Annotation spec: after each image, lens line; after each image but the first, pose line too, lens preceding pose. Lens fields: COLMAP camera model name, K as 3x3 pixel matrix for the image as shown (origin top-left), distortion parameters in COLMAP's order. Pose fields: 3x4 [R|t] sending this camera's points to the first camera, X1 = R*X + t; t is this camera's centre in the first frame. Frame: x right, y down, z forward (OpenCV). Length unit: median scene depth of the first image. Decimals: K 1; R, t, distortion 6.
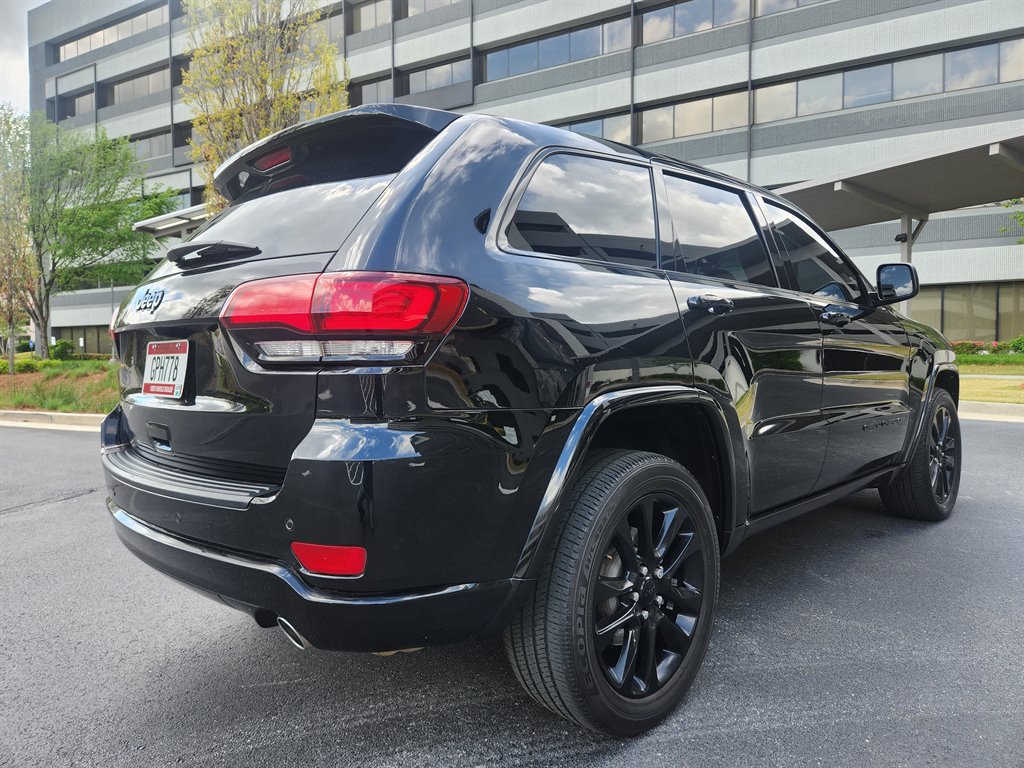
lens RADIAL K [[705.9, 0, 515.1], [0, 705.9, 377.5], [0, 0, 1]] dist [0.069342, -0.064155]
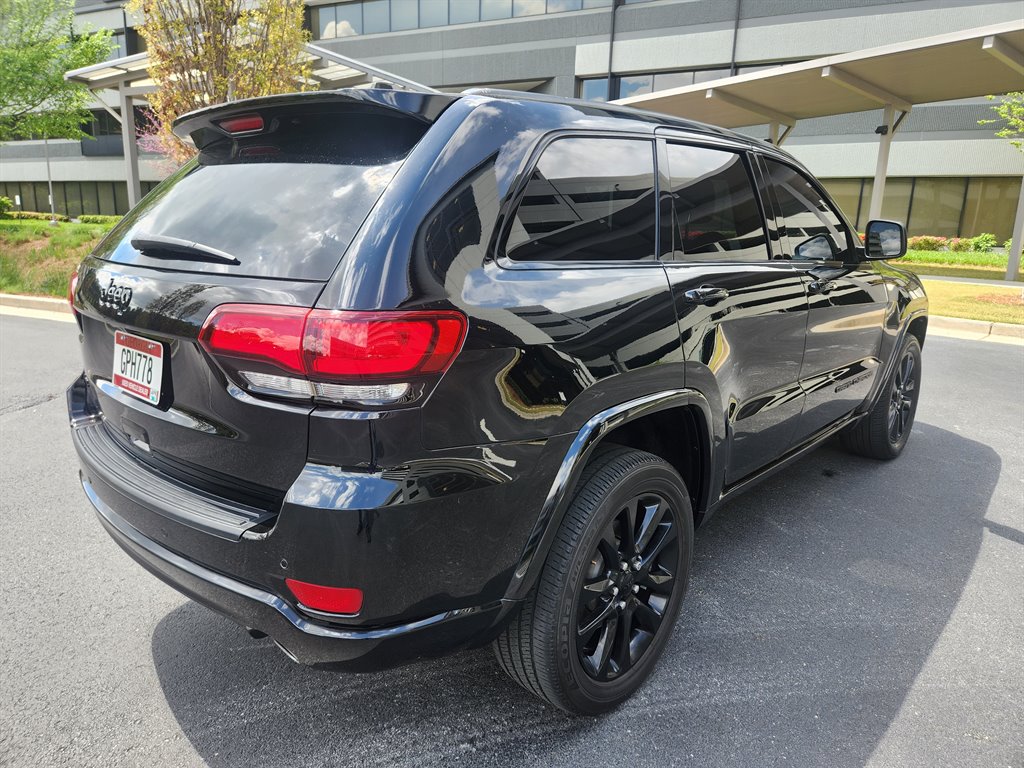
lens RADIAL K [[705.0, 0, 515.1], [0, 705.0, 382.4], [0, 0, 1]] dist [0.066255, -0.061317]
pose [[0.998101, 0.023903, 0.056769, -0.041493], [-0.034209, 0.981544, 0.188155, -0.174047], [-0.051224, -0.189739, 0.980497, 0.041289]]
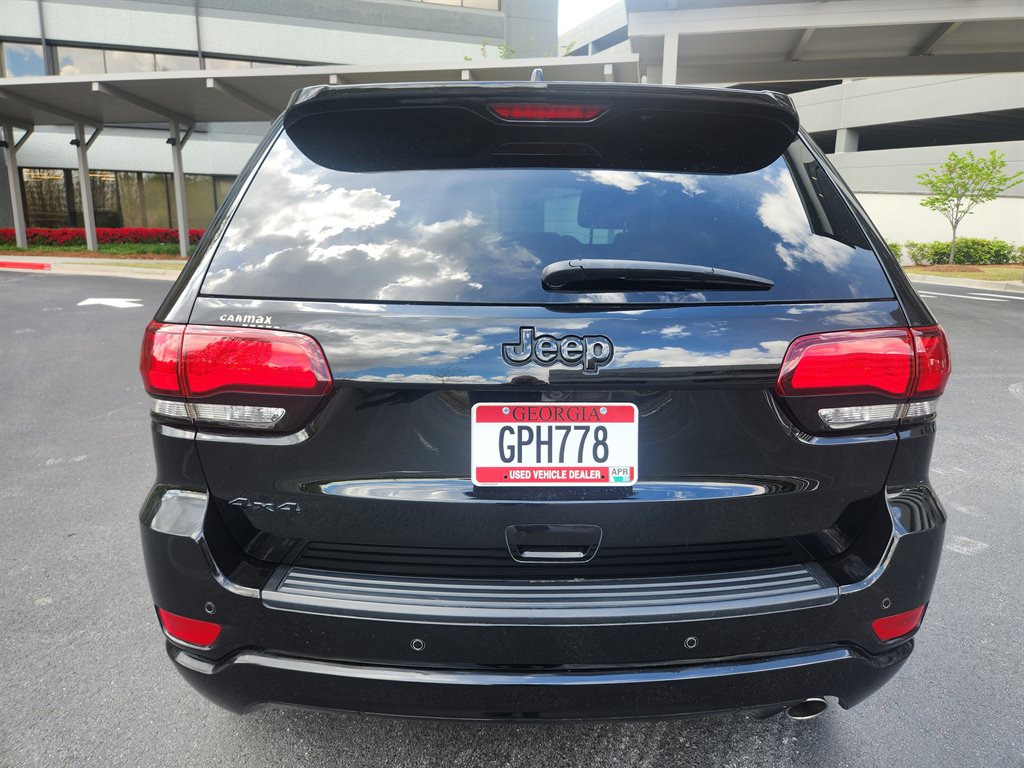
lens RADIAL K [[710.0, 0, 496.4], [0, 710.0, 372.5], [0, 0, 1]] dist [0.059046, -0.057017]
pose [[0.671106, -0.125378, 0.730683, -0.947529], [0.001523, 0.985827, 0.167759, -0.180167], [-0.741360, -0.111472, 0.661785, 0.566414]]
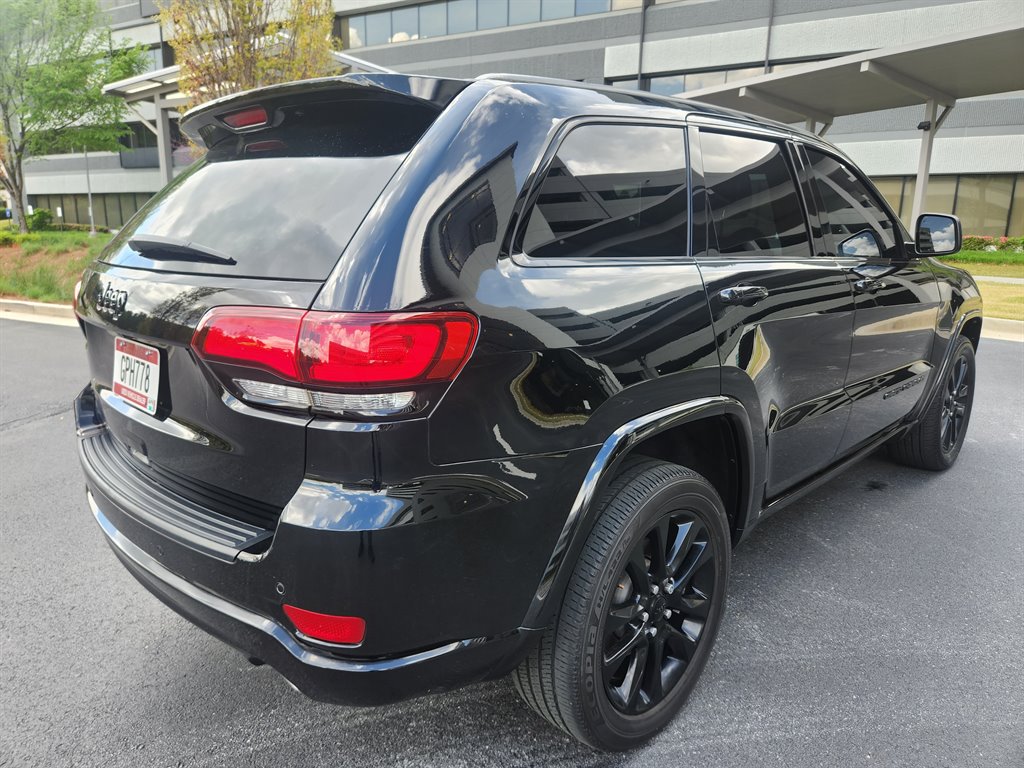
lens RADIAL K [[706.7, 0, 511.1], [0, 706.7, 384.4], [0, 0, 1]] dist [0.065593, -0.064548]
pose [[0.999734, 0.021423, 0.008545, -0.024940], [-0.022630, 0.982662, 0.184020, -0.163851], [-0.004454, -0.184164, 0.982885, 0.106601]]
